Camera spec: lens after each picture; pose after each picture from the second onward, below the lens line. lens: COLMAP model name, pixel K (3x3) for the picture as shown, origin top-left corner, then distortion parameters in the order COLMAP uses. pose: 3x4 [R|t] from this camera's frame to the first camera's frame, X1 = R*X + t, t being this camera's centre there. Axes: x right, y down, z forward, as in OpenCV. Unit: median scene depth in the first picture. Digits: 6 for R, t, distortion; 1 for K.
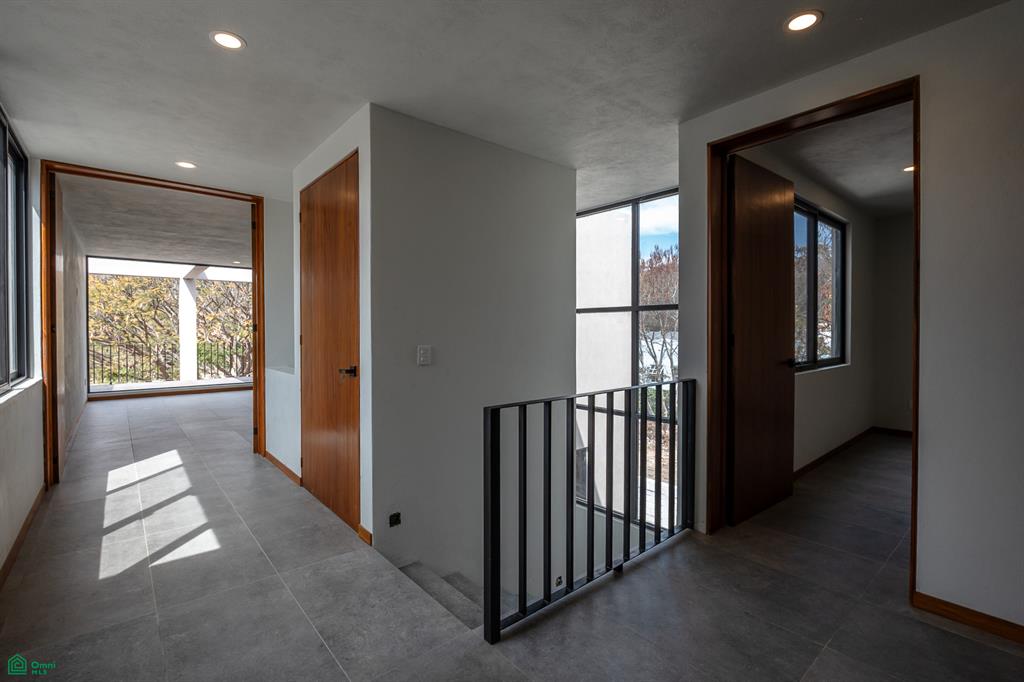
lens RADIAL K [[467.0, 0, 515.6], [0, 467.0, 340.0], [0, 0, 1]] dist [-0.010672, 0.000662]
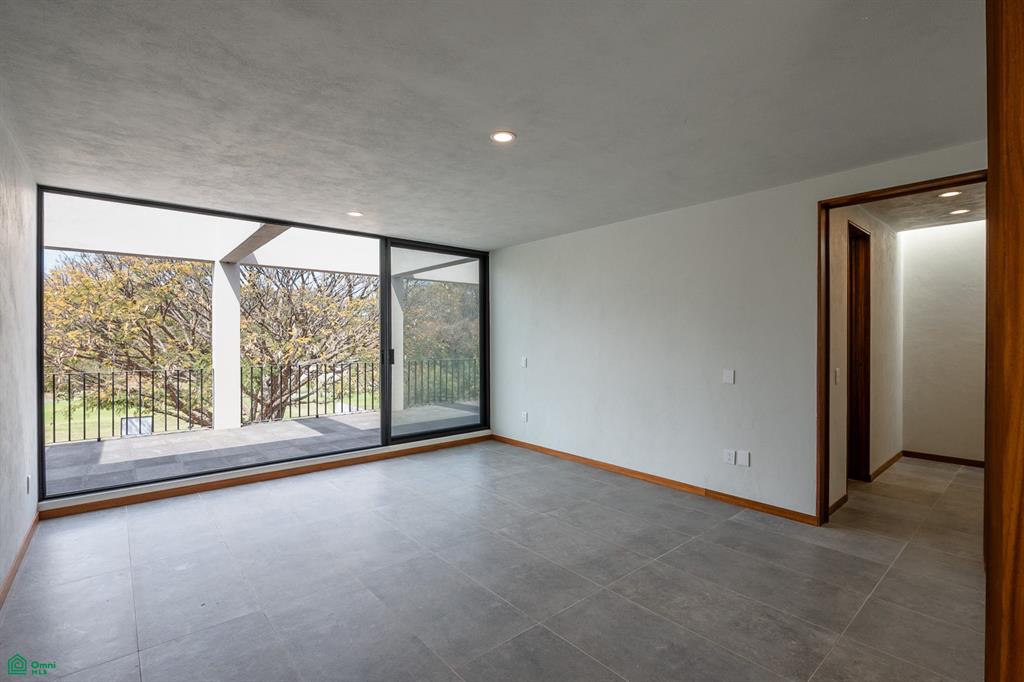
lens RADIAL K [[467.0, 0, 507.6], [0, 467.0, 337.9], [0, 0, 1]] dist [-0.010672, 0.000662]
pose [[0.999973, -0.004549, -0.005704, -0.245019], [0.004463, 0.999878, -0.014969, -0.016013], [0.005771, 0.014943, 0.999872, 0.288166]]
